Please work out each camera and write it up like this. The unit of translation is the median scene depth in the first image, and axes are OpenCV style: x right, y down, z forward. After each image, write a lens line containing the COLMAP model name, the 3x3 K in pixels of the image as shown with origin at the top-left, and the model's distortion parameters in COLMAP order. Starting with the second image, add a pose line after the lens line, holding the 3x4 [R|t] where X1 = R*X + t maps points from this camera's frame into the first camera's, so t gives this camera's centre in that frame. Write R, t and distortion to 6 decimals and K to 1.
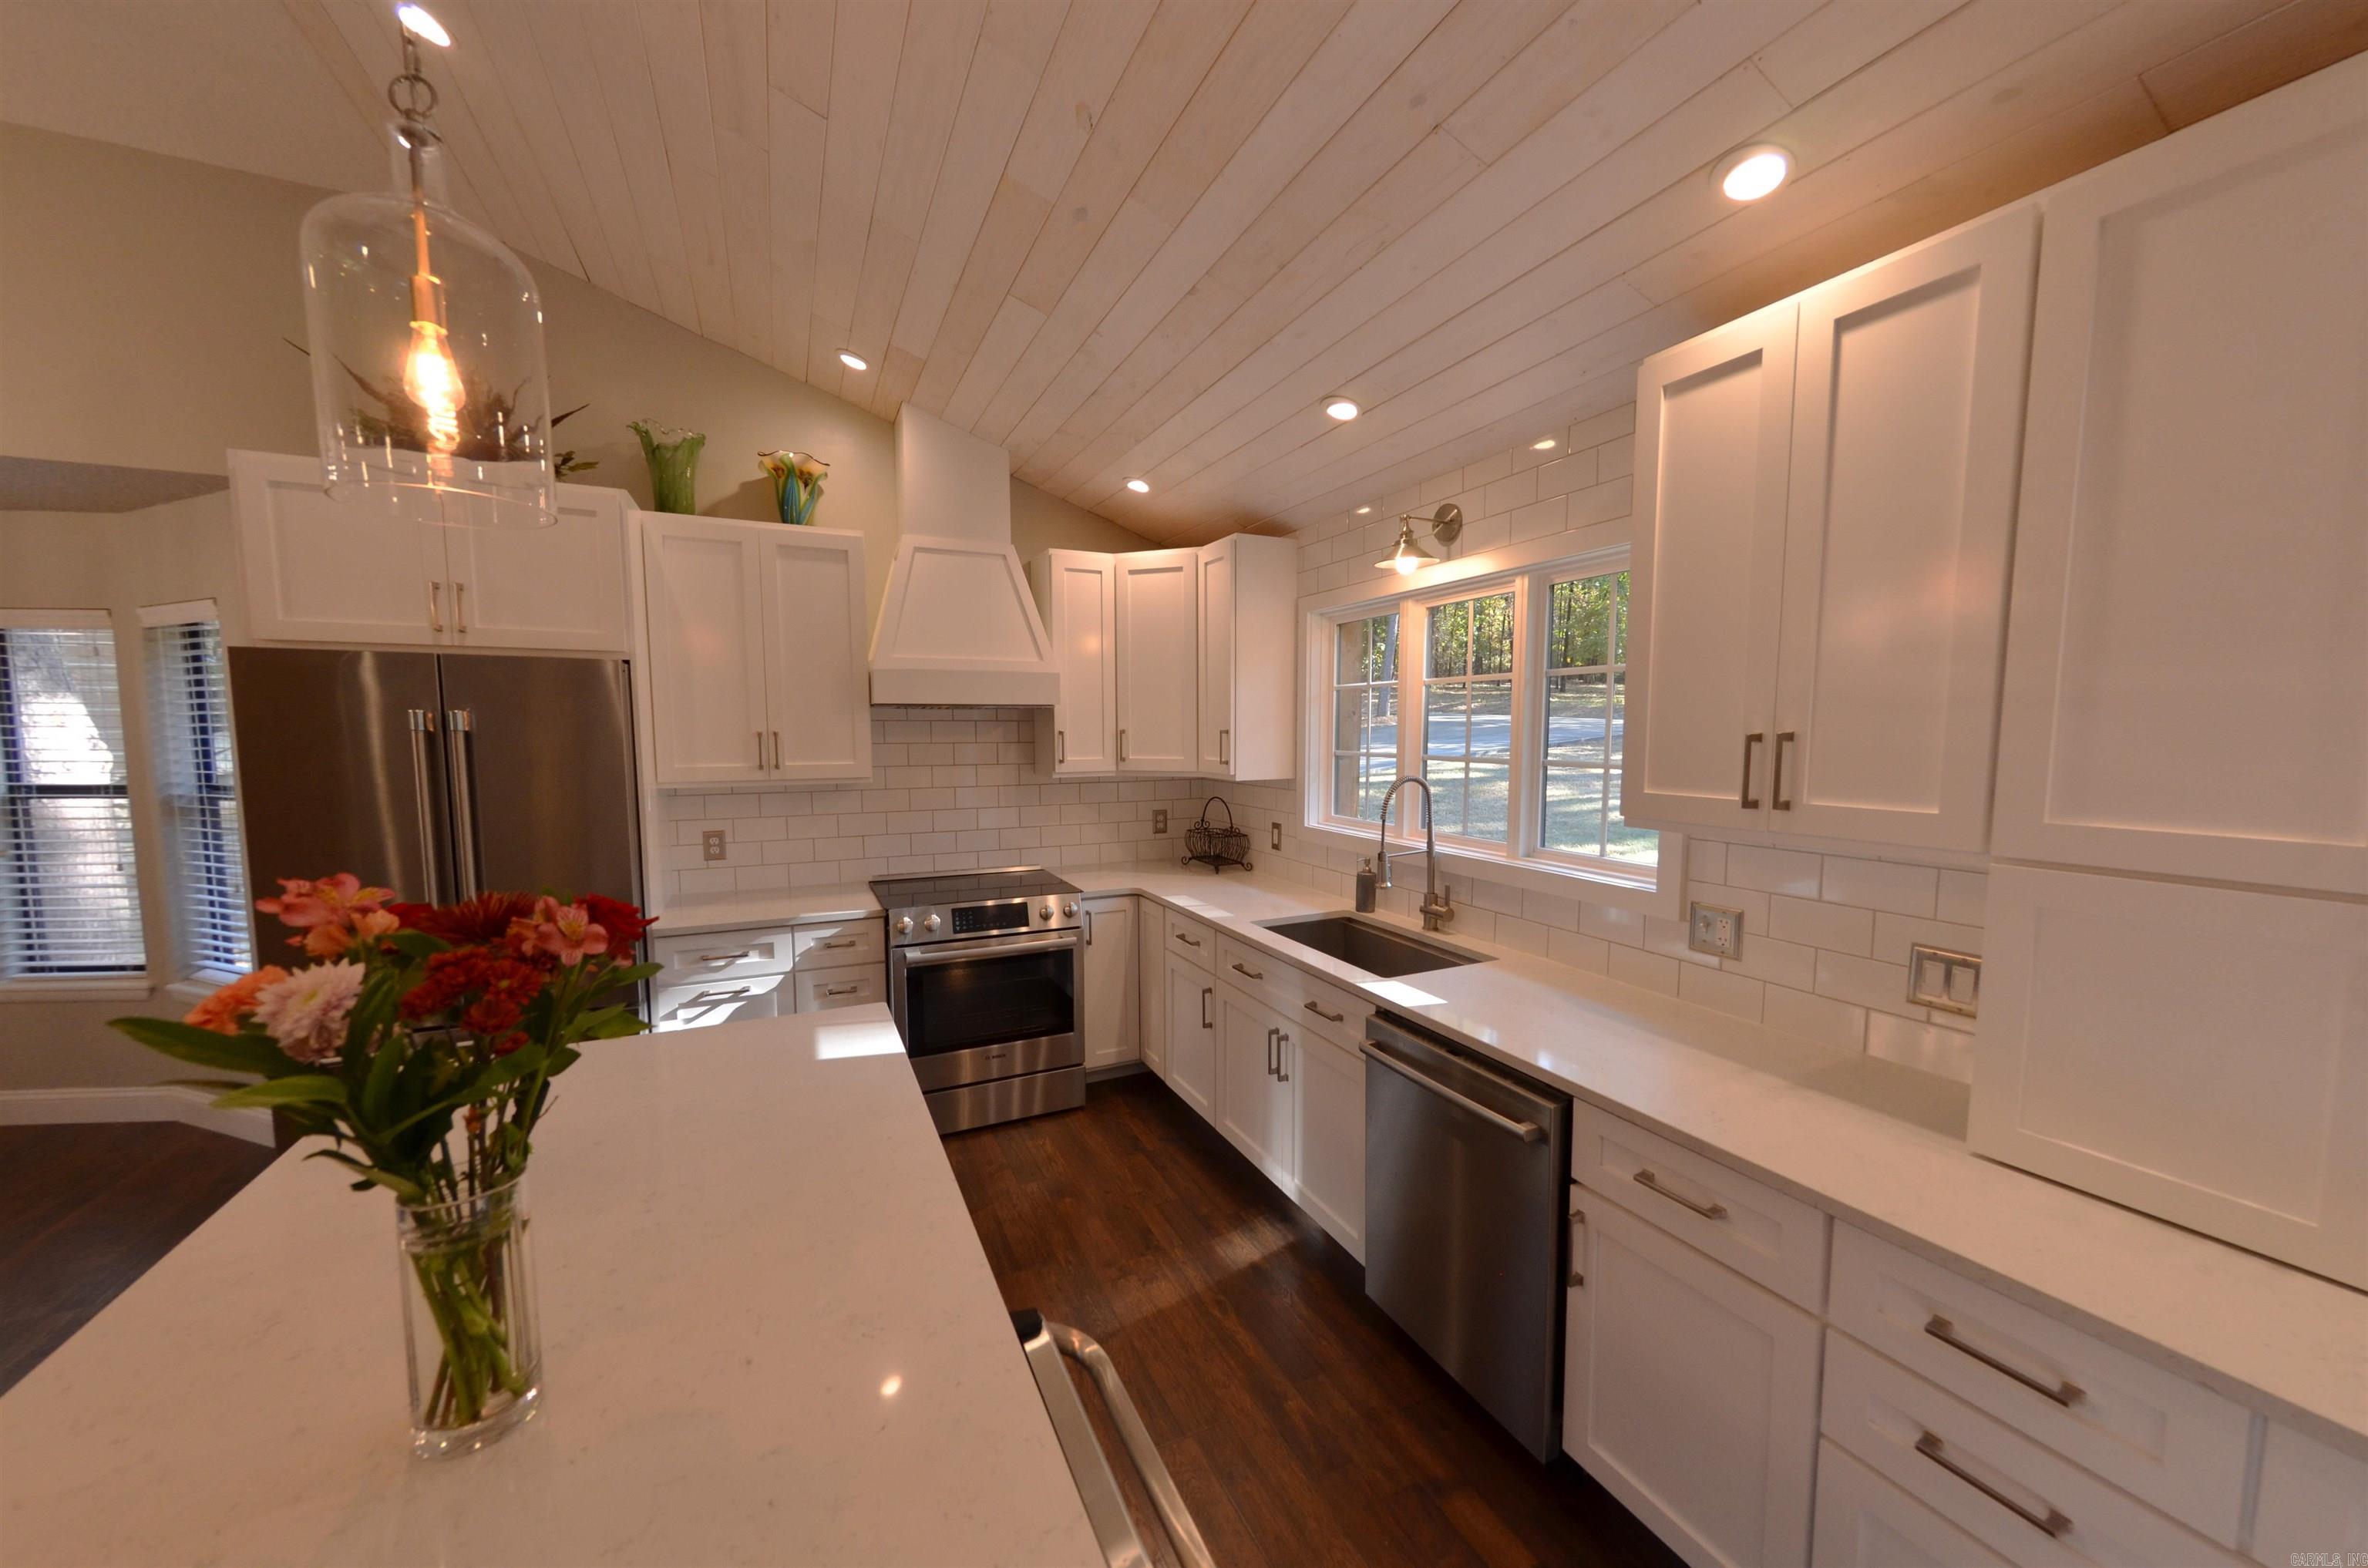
lens RADIAL K [[847.6, 0, 1187.3], [0, 847.6, 798.7], [0, 0, 1]] dist [0.003492, -0.000248]
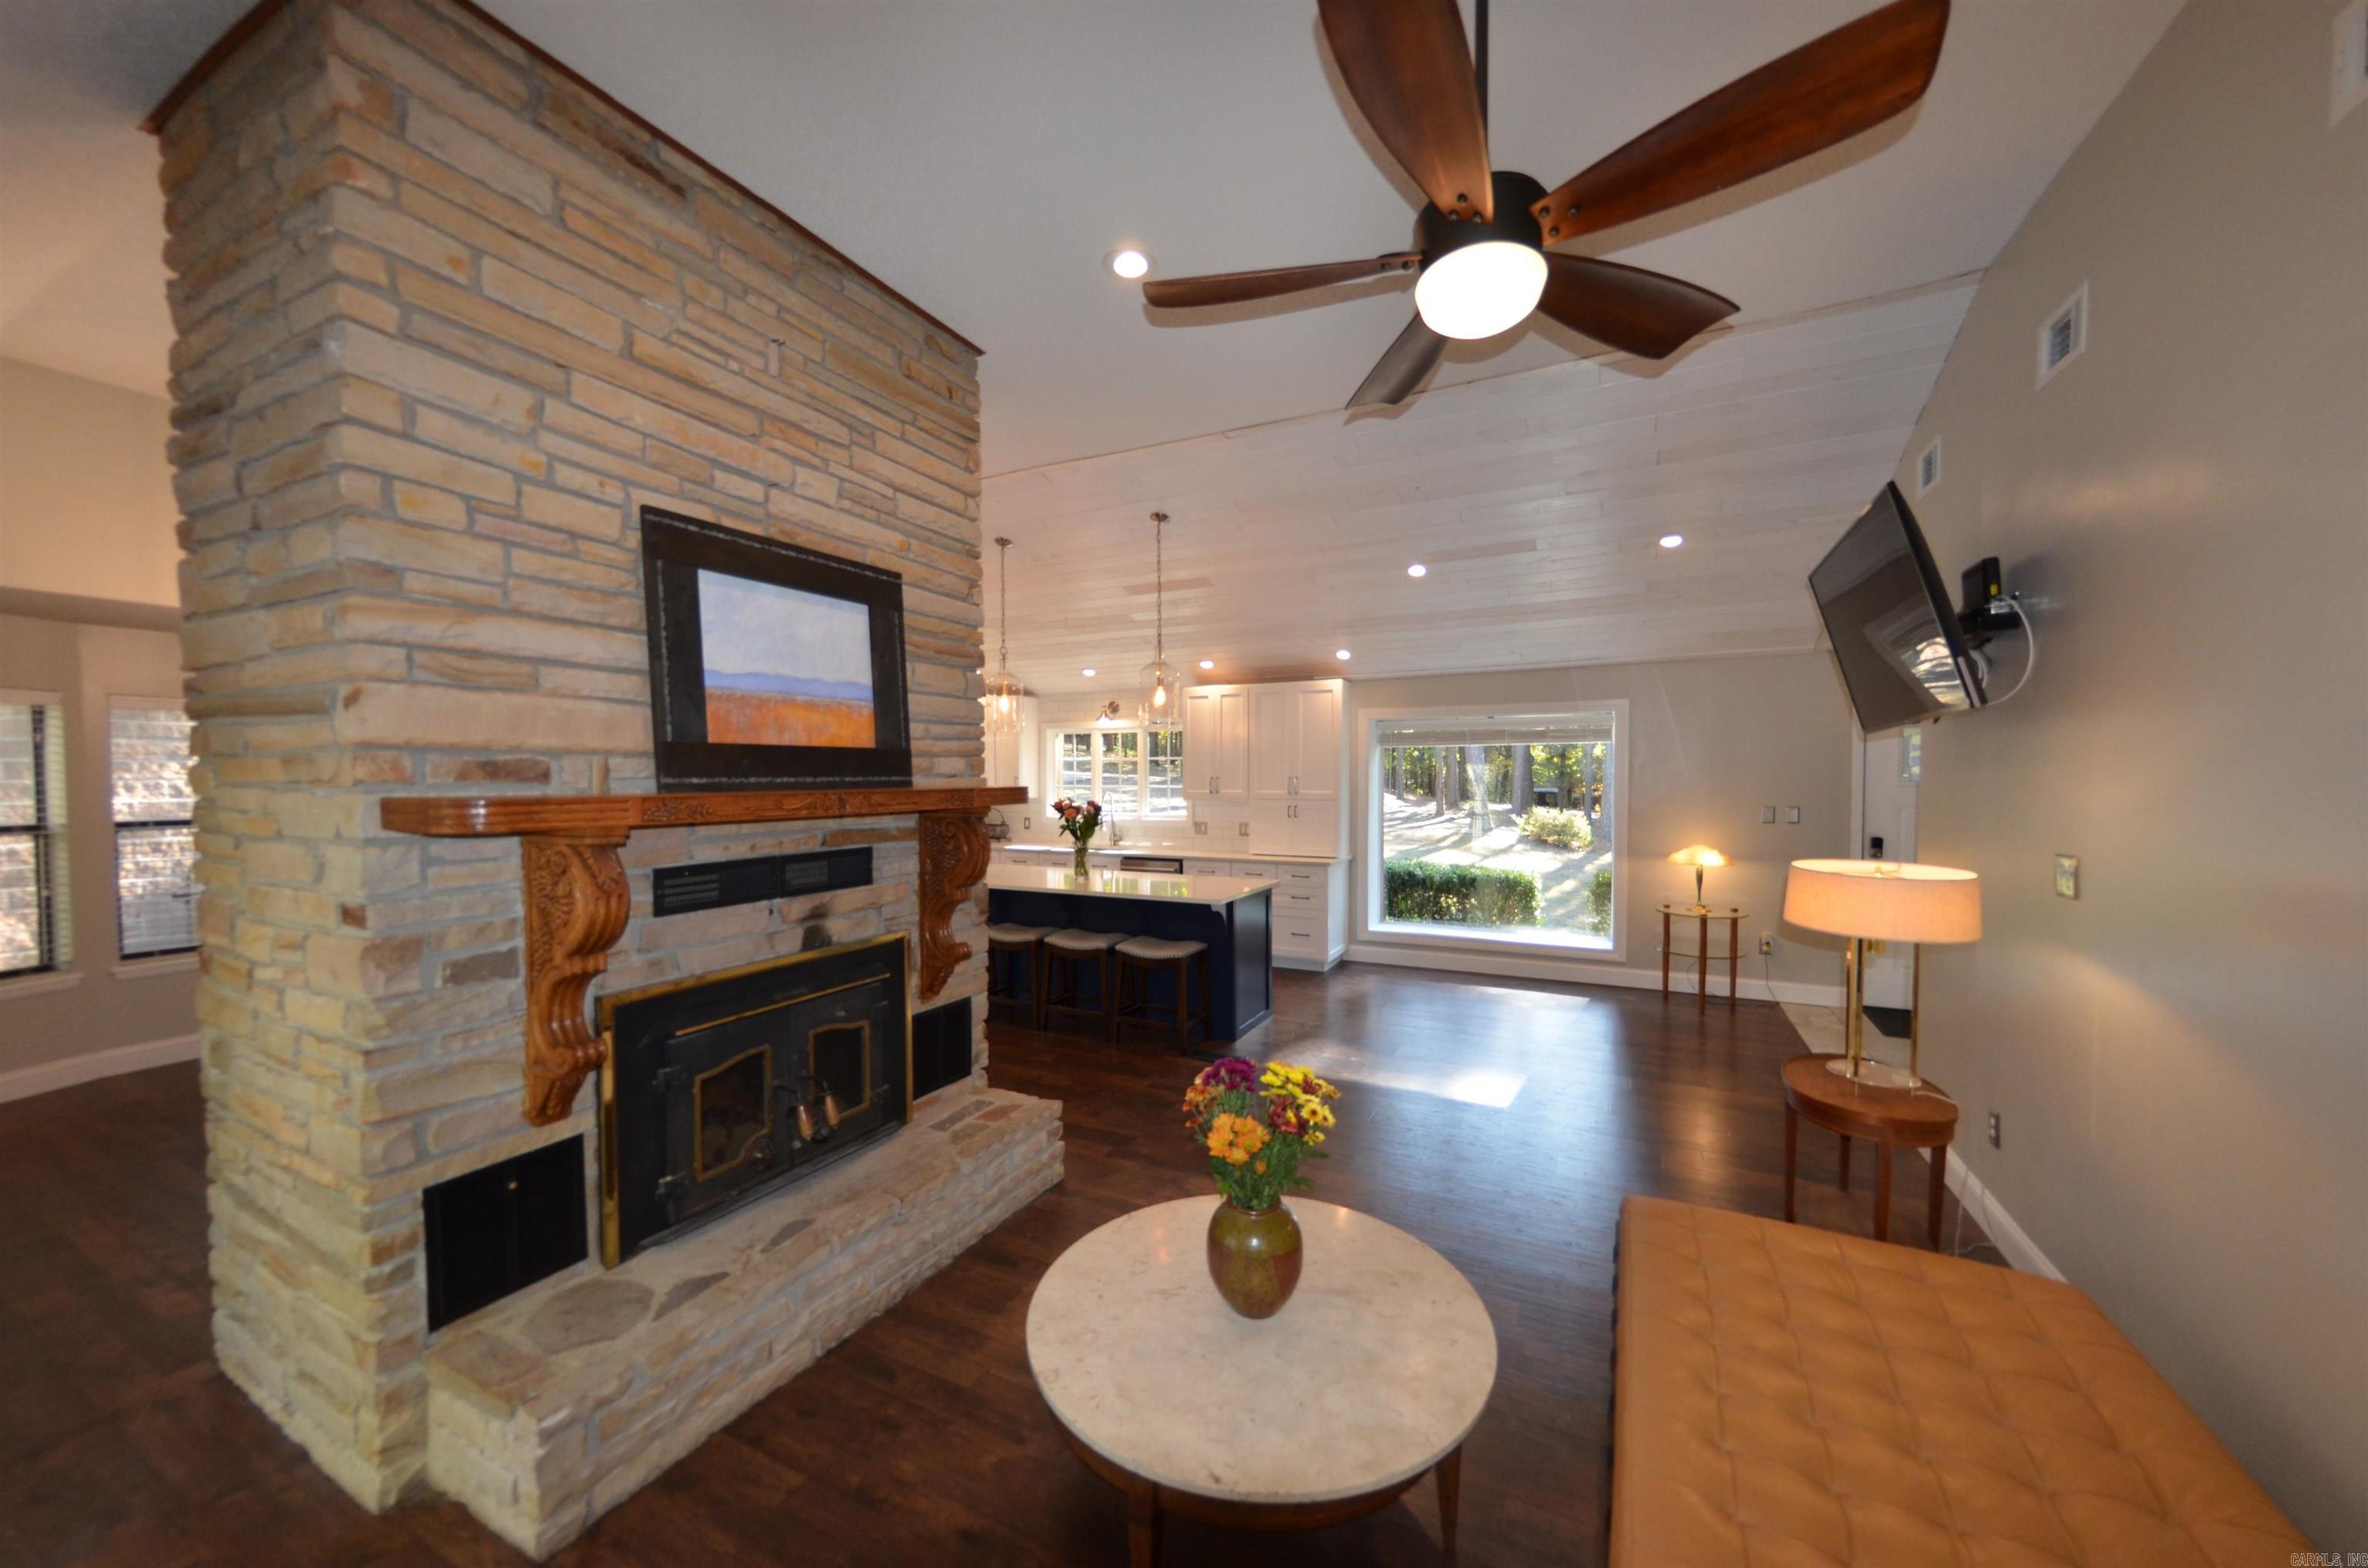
lens RADIAL K [[847.6, 0, 1187.3], [0, 847.6, 798.7], [0, 0, 1]] dist [0.003492, -0.000248]
pose [[0.792937, -0.020024, 0.608974, -1.089447], [0.053554, 0.997882, -0.036921, 0.099214], [-0.606945, 0.061889, 0.792331, -1.243721]]
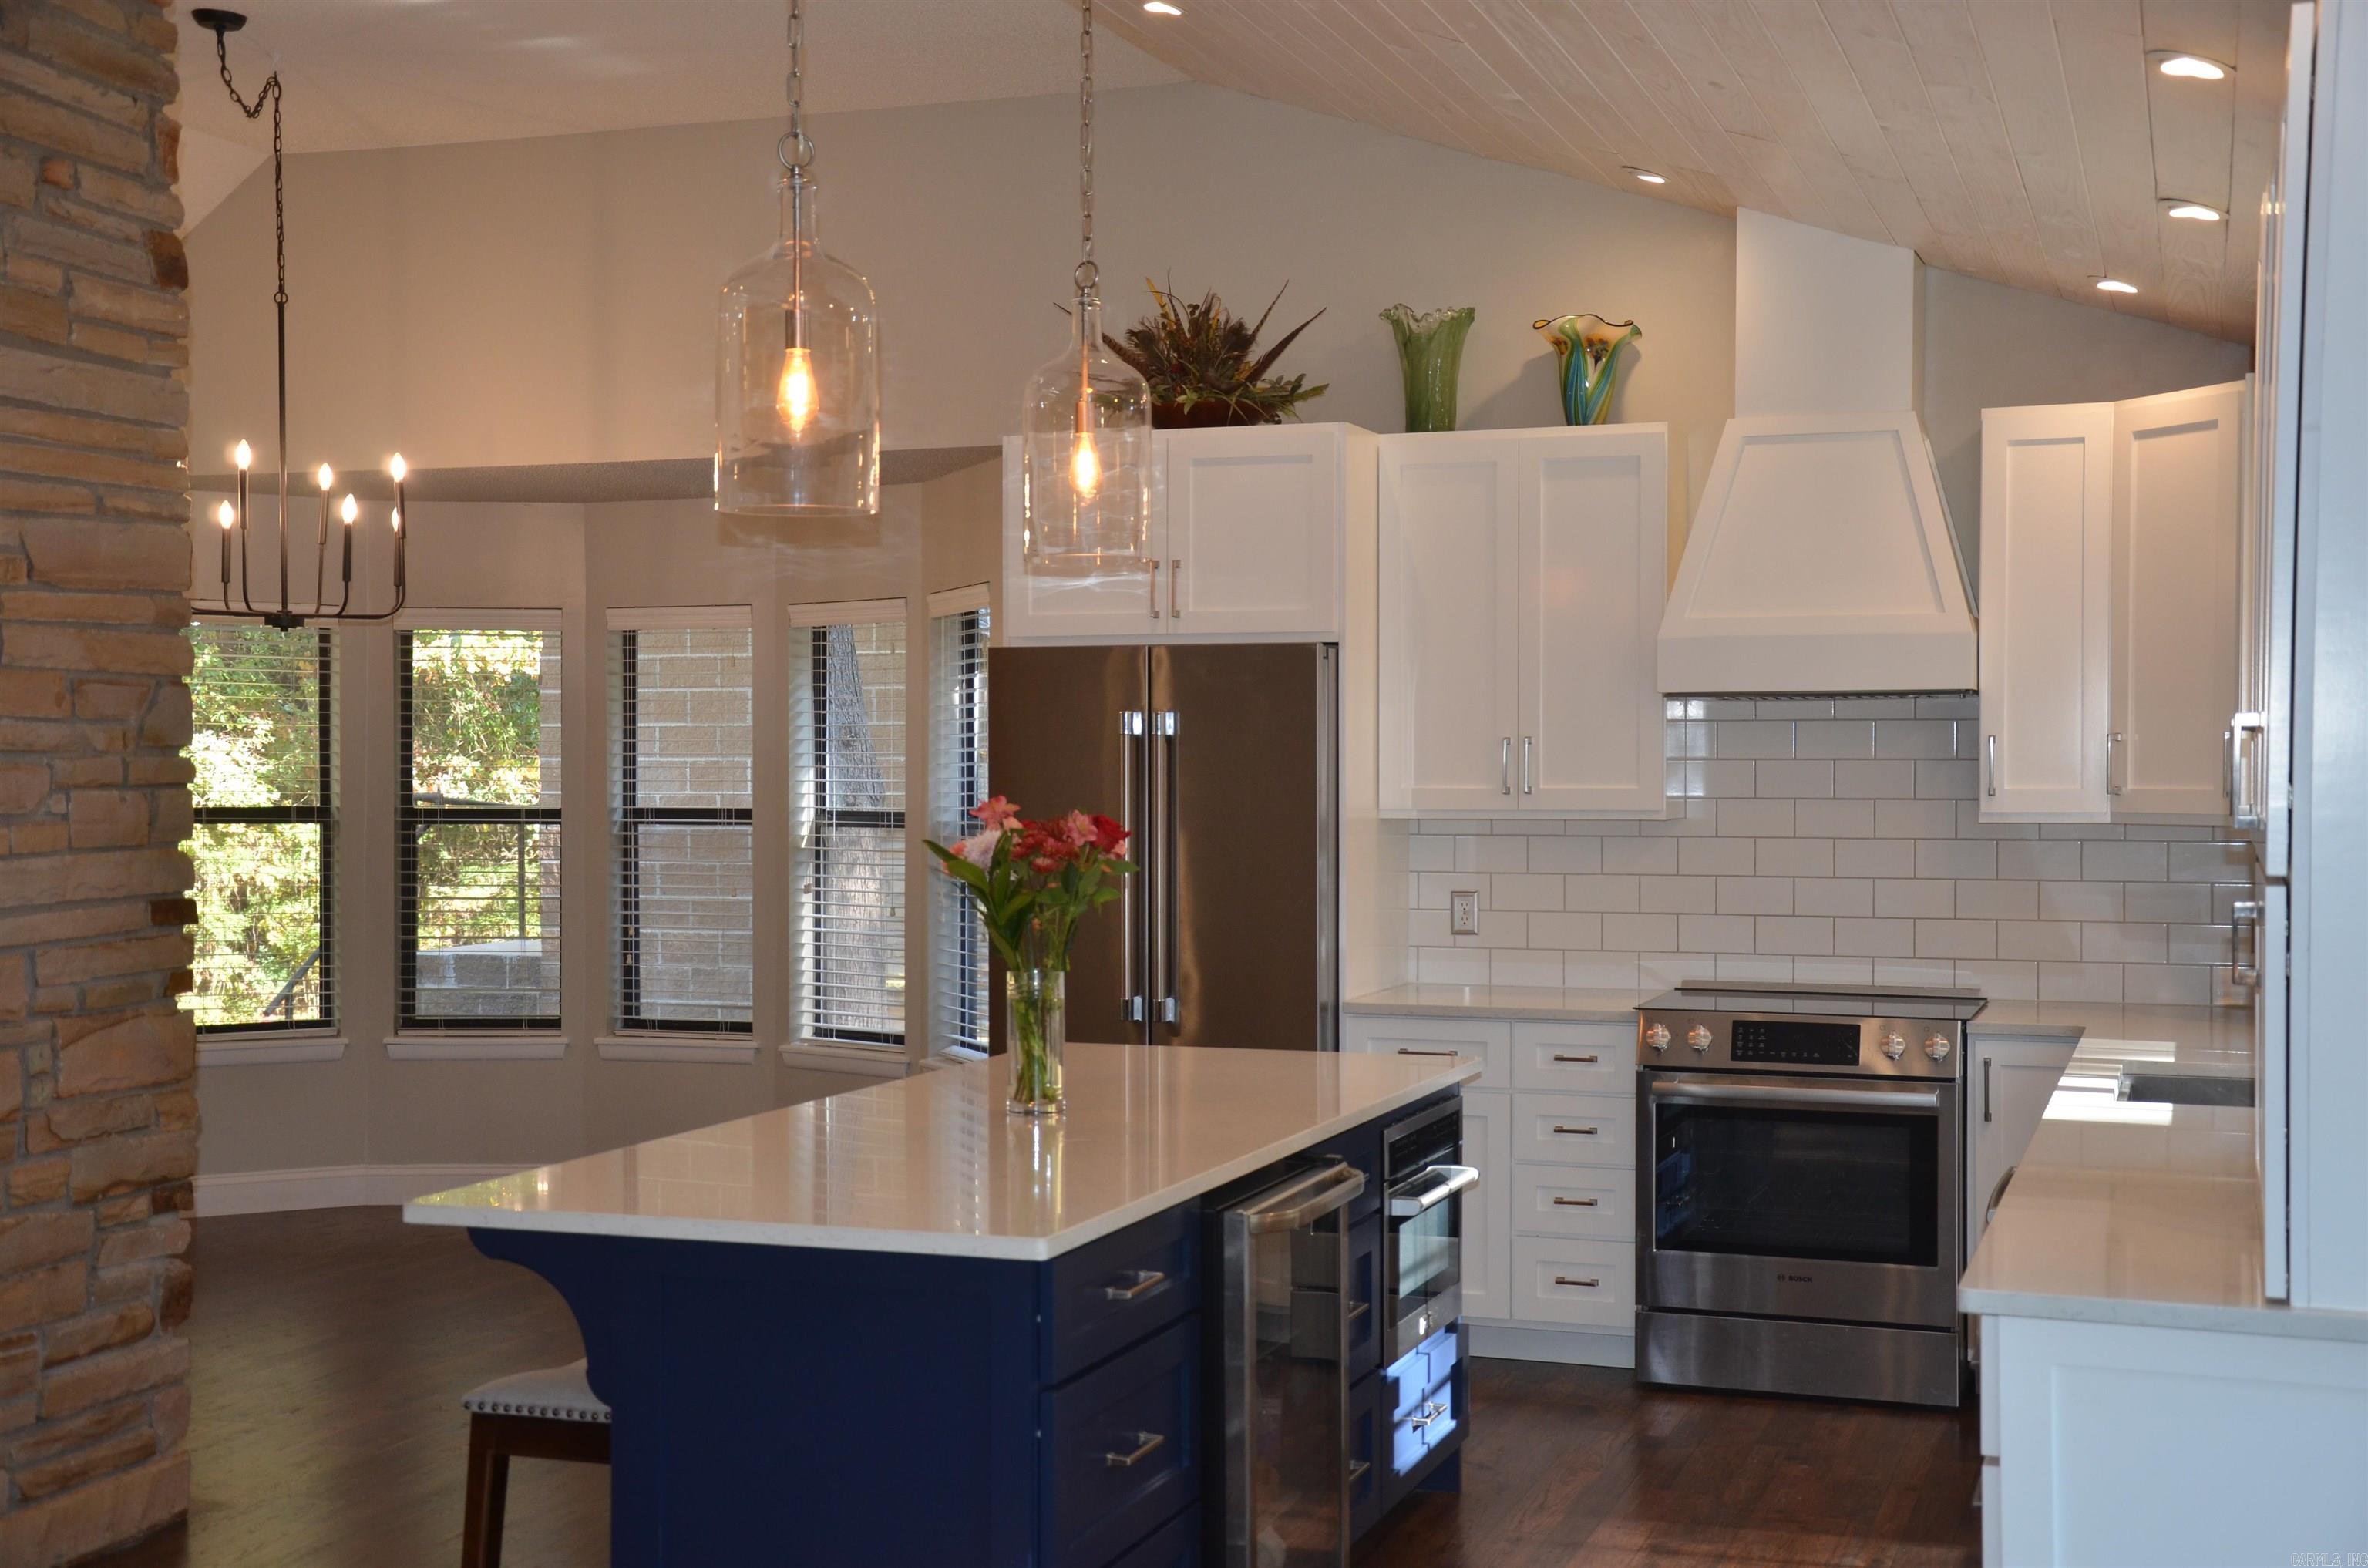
lens RADIAL K [[2872.2, 0, 1183.8], [0, 2872.2, 822.8], [0, 0, 1]] dist [0.080126, 0.039774]
pose [[0.707012, 0.015348, -0.707035, 0.908634], [-0.059410, 0.997519, -0.037755, 0.087315], [0.704702, 0.068698, 0.706170, -0.770255]]
